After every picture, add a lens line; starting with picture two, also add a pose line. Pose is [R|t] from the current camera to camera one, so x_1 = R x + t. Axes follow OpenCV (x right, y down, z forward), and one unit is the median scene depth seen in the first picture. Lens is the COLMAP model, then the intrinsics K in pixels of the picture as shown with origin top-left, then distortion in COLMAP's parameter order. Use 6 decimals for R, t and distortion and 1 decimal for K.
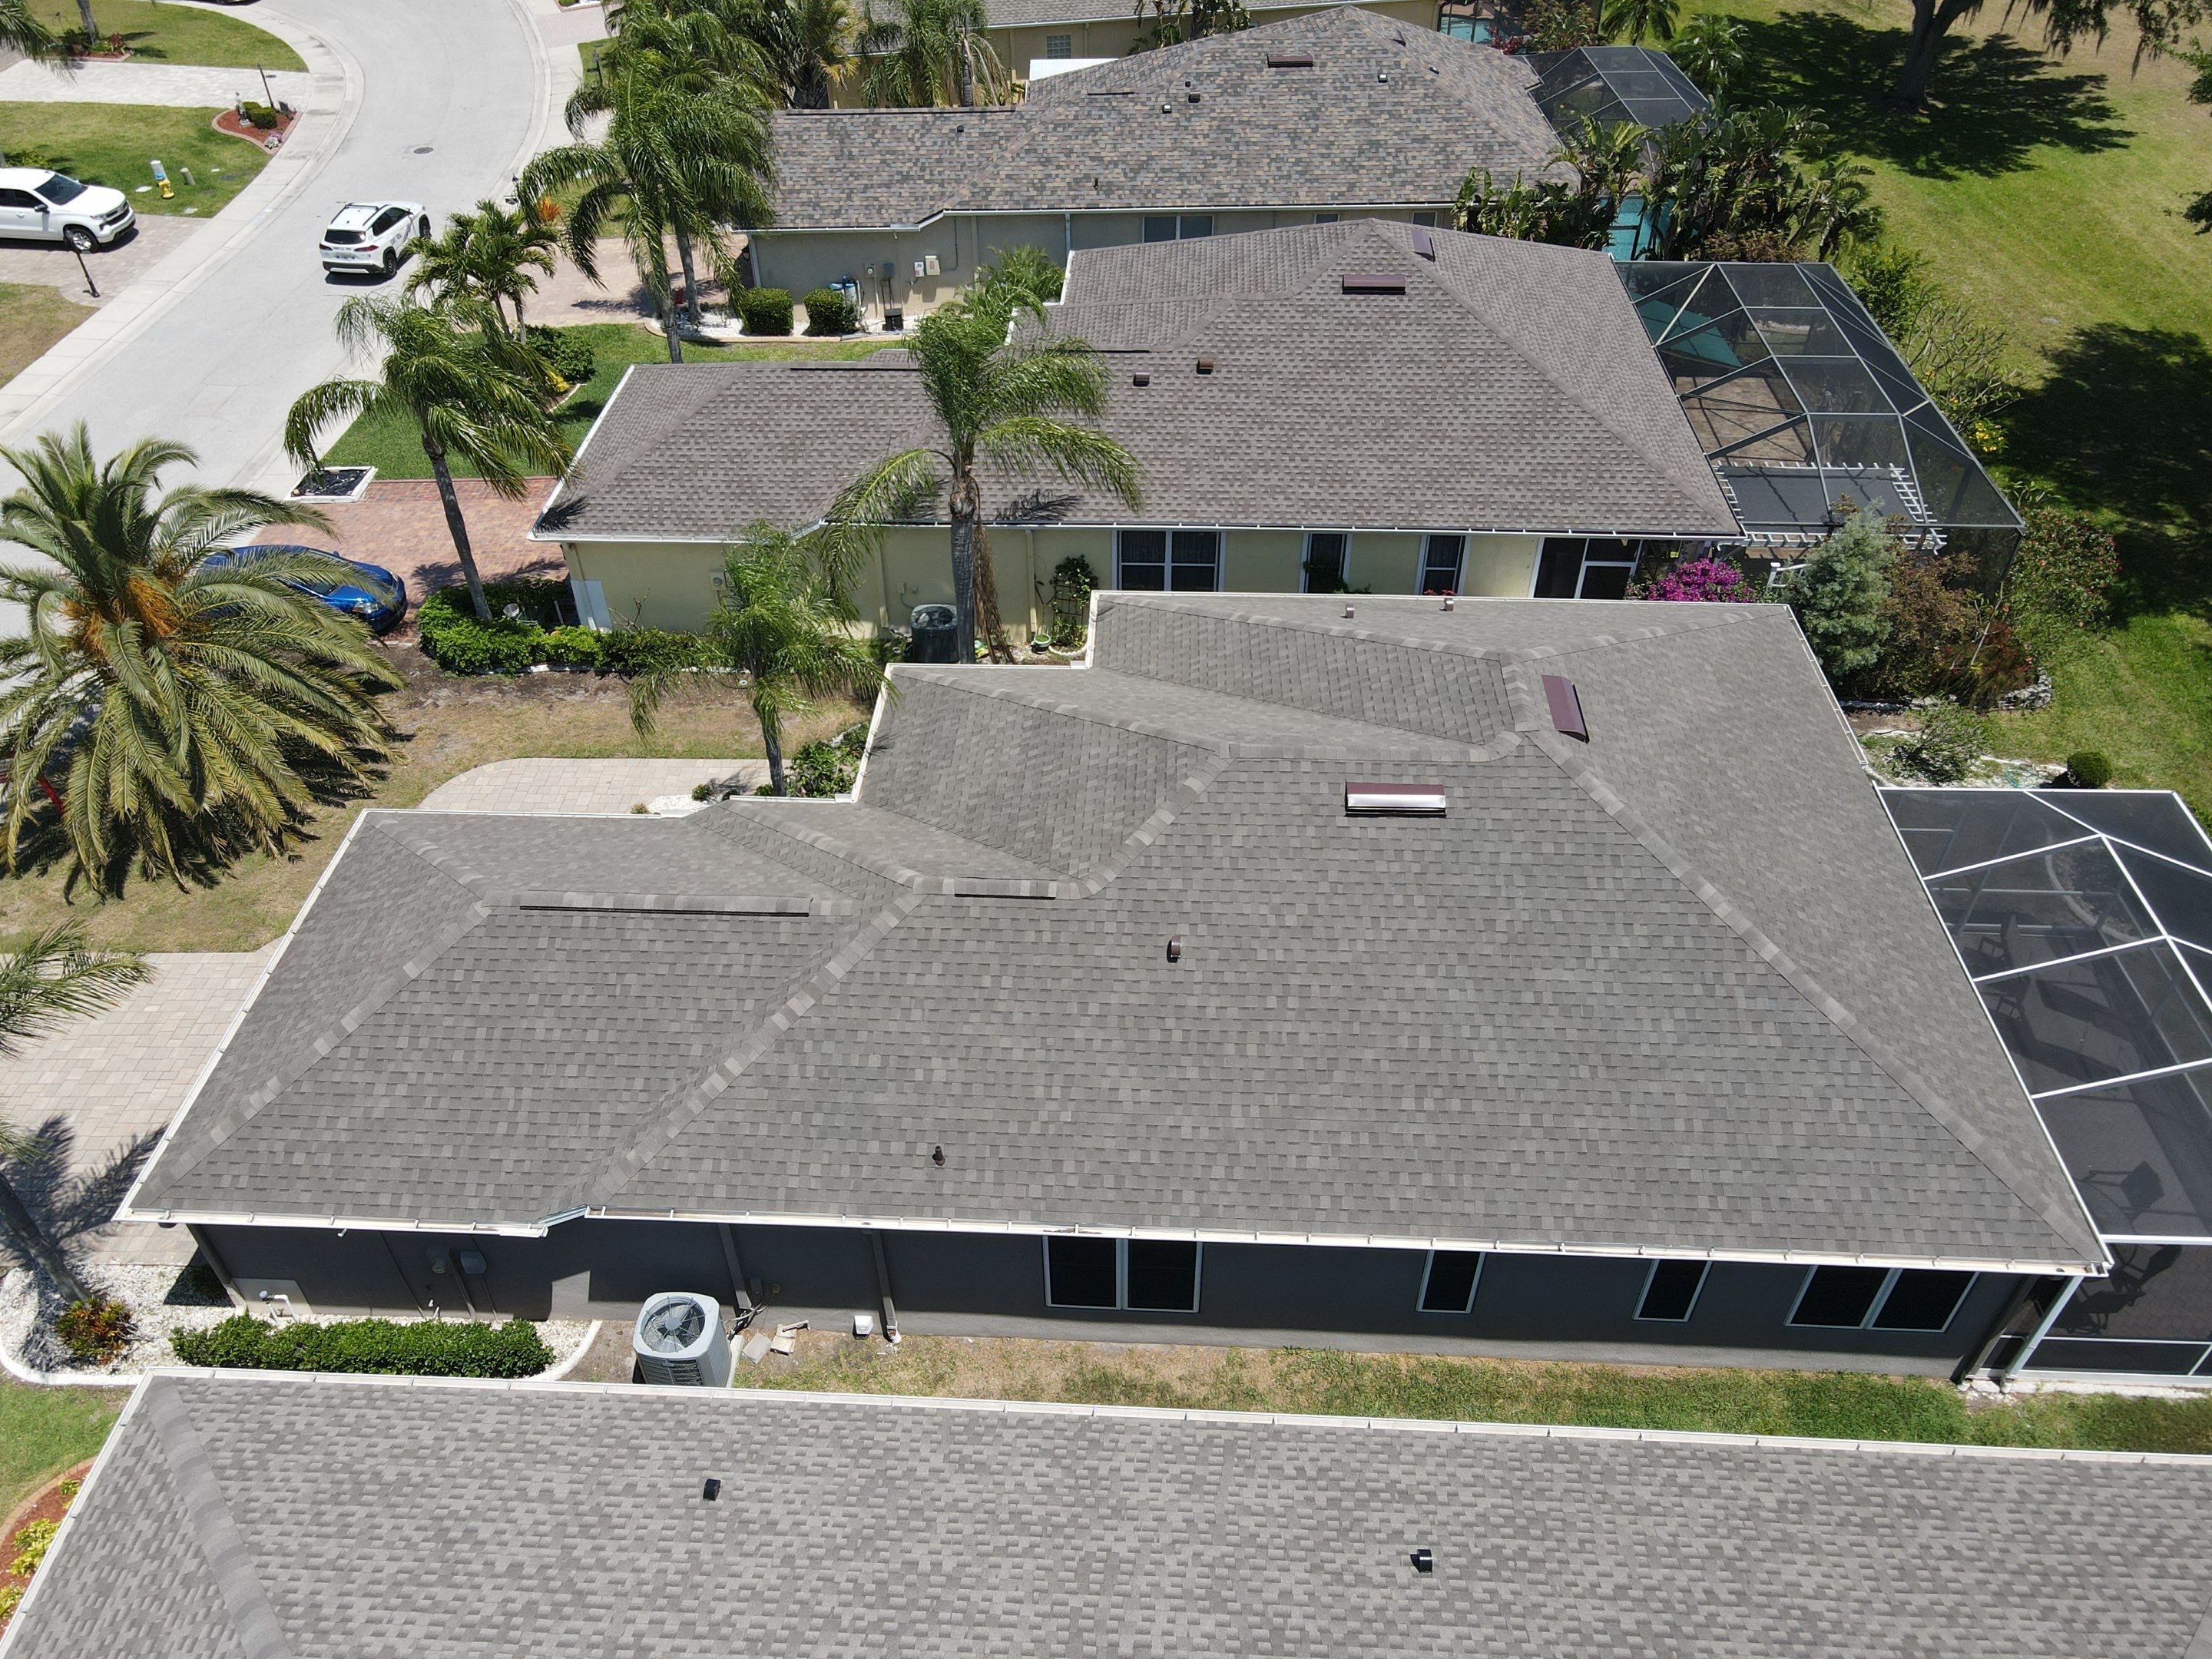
lens RADIAL K [[1600.0, 0, 1069.9], [0, 1600.0, 832.8], [0, 0, 1]] dist [-0.008910, 0.044940]
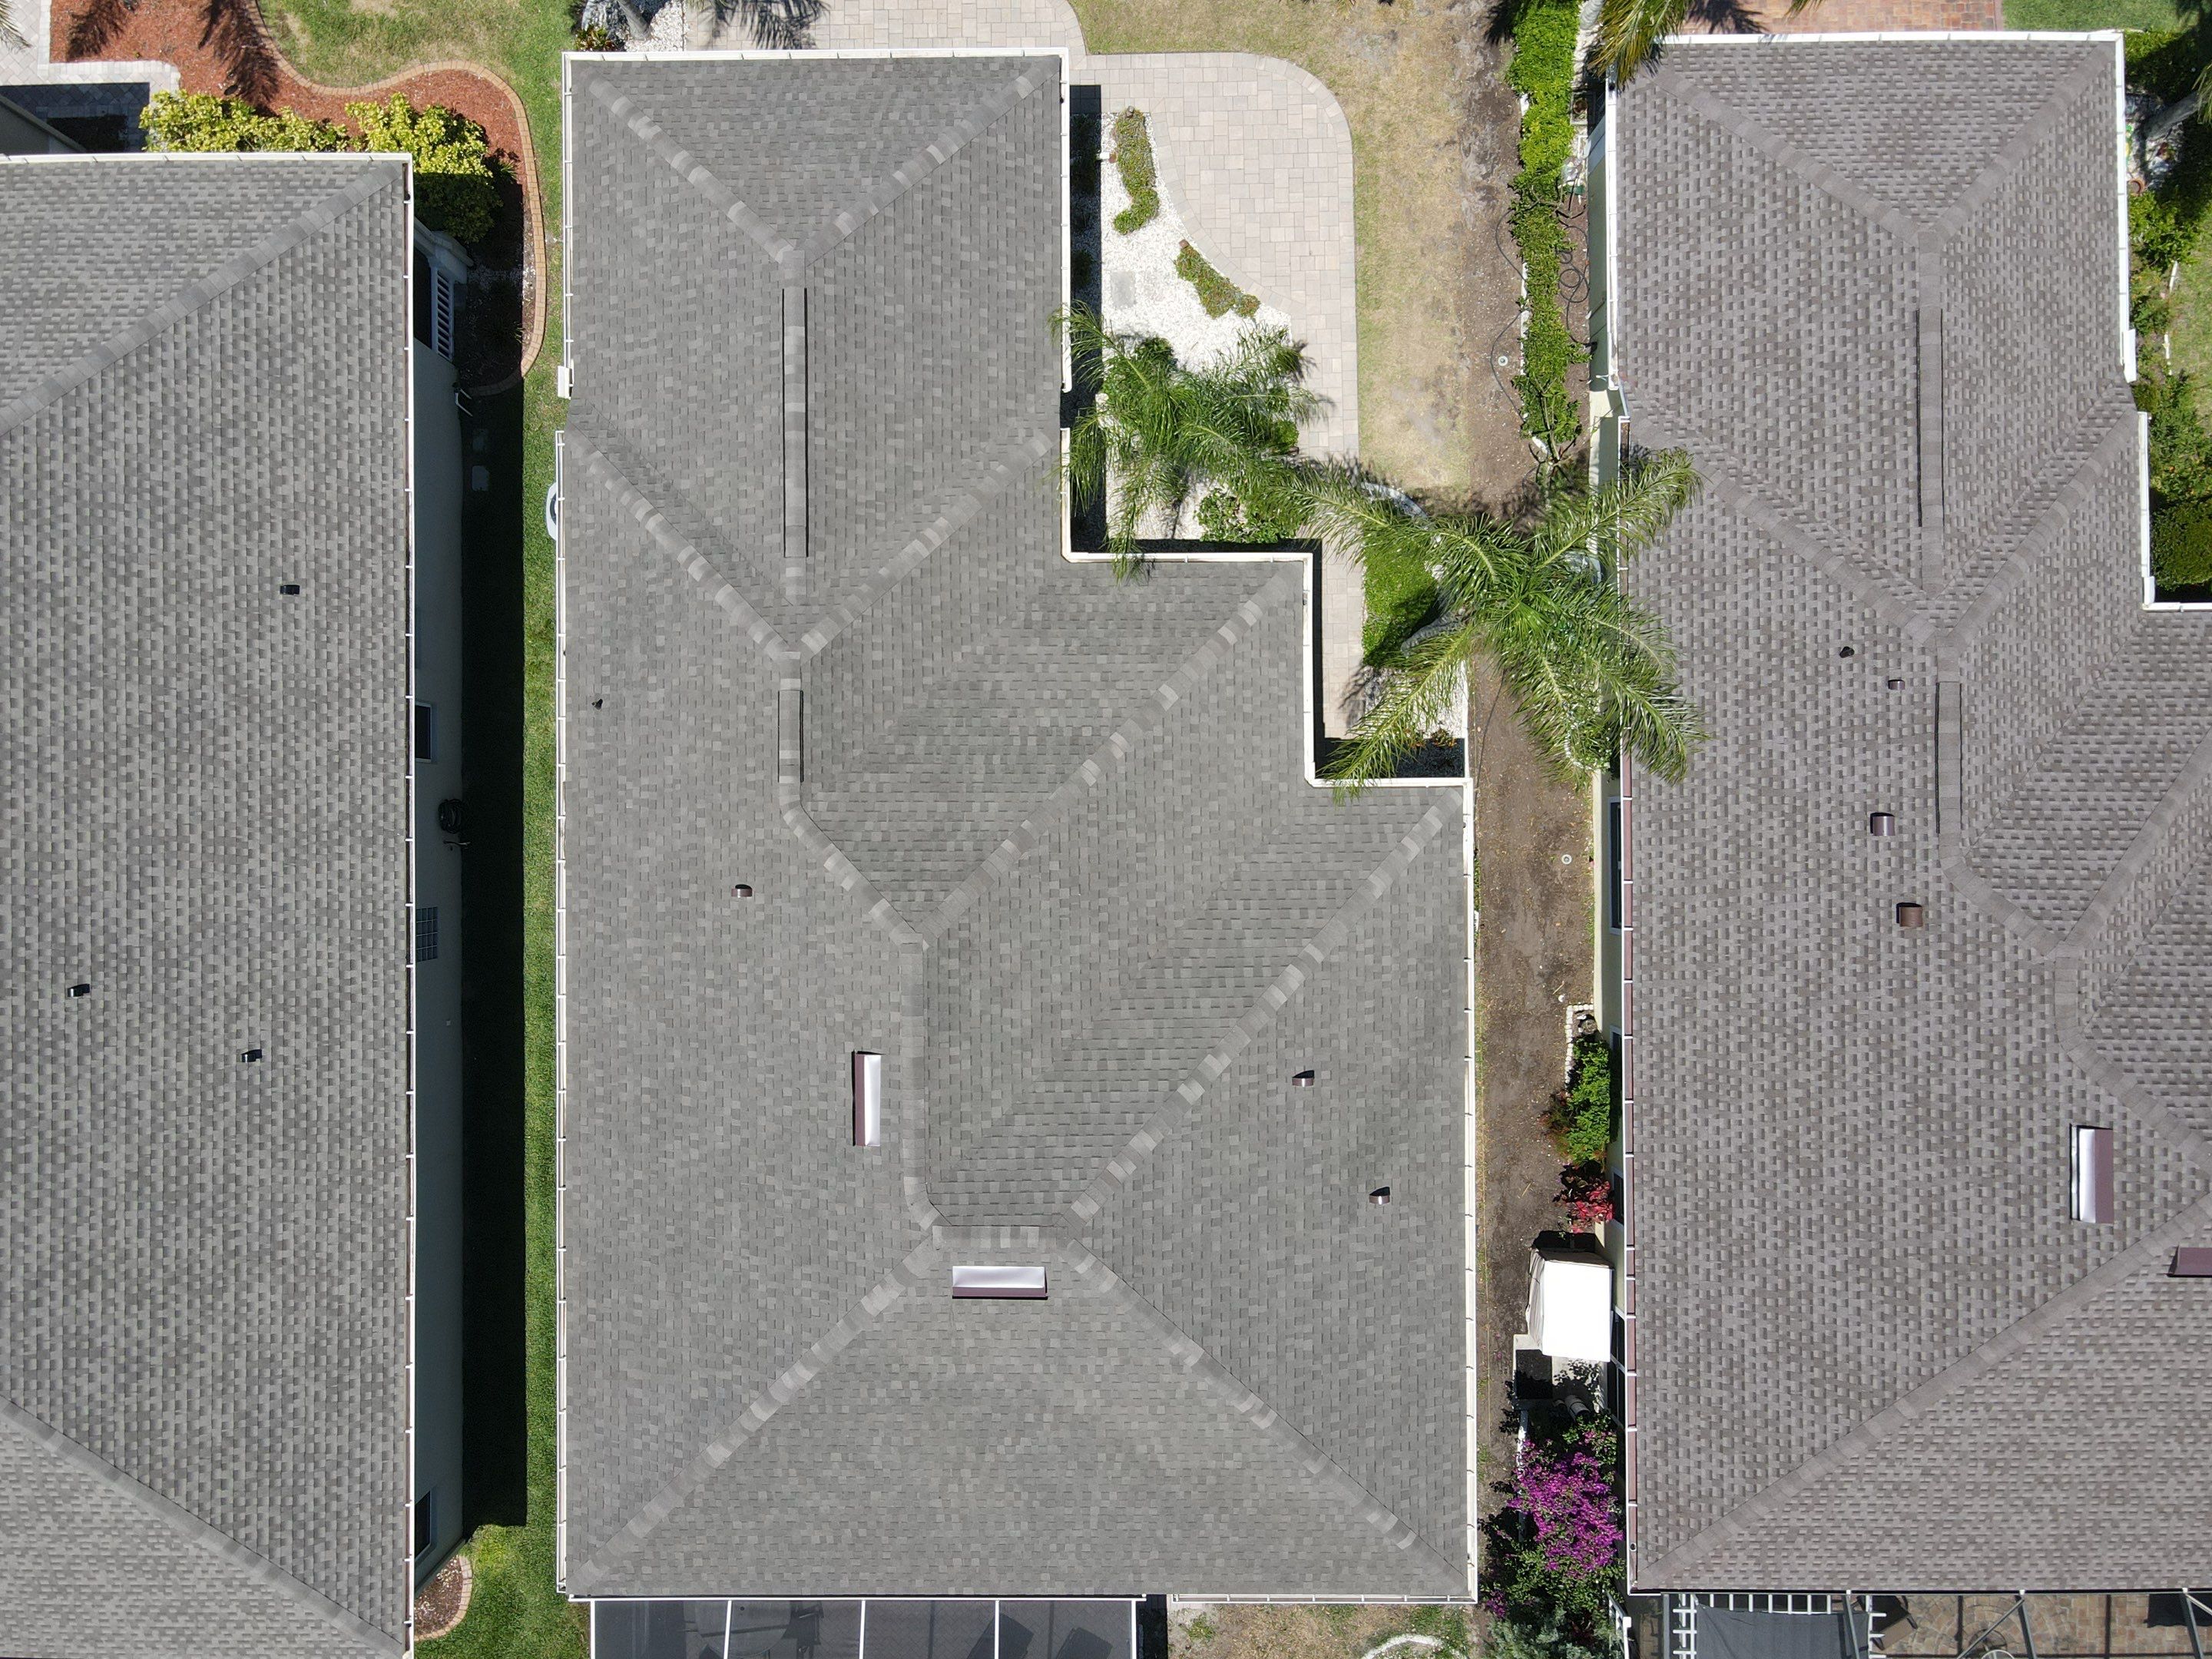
lens RADIAL K [[1640.9, 0, 1074.3], [0, 1640.9, 820.9], [0, 0, 1]] dist [0.012151, 0.031220]
pose [[0.063397, 0.997927, 0.011105, 0.007844], [-0.648193, 0.032713, 0.760773, -0.441714], [0.758832, -0.055429, 0.648923, 0.193868]]
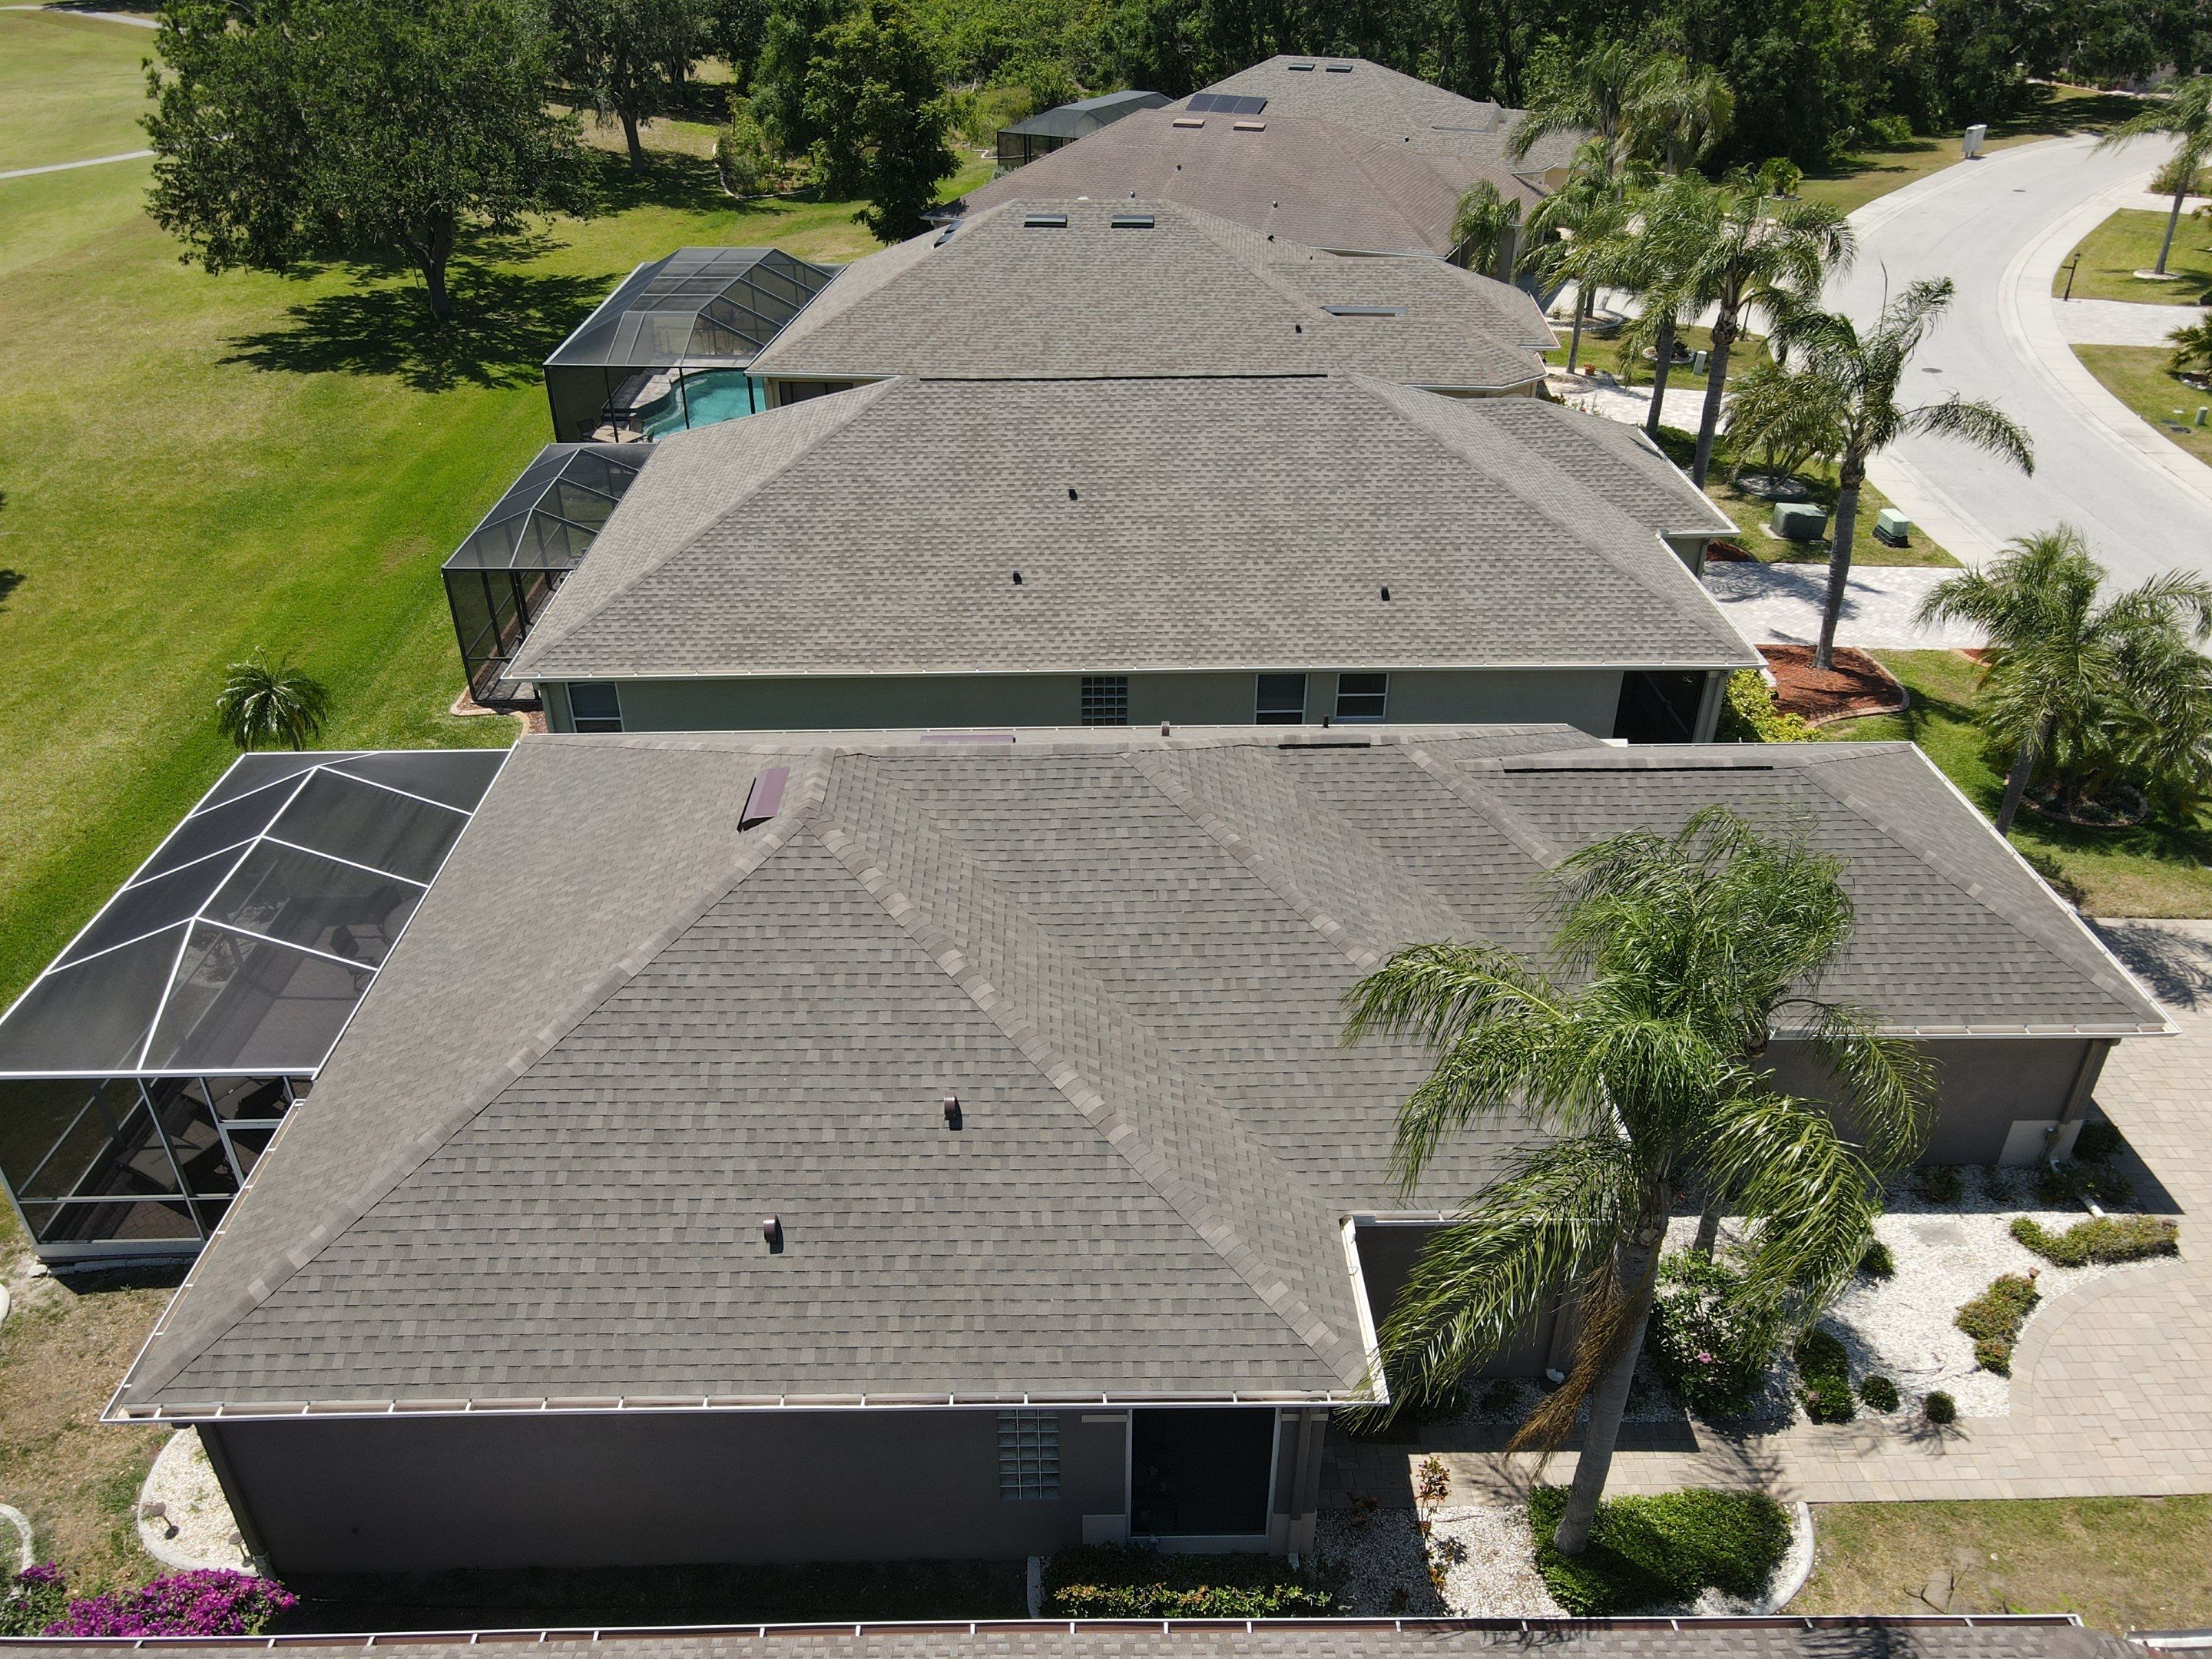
lens RADIAL K [[1600.0, 0, 1069.9], [0, 1600.0, 832.8], [0, 0, 1]] dist [-0.008910, 0.044940]
pose [[-0.997786, 0.055546, -0.036572, 0.084176], [-0.019087, 0.287603, 0.957560, -0.472274], [0.063707, 0.956138, -0.285906, 0.640357]]
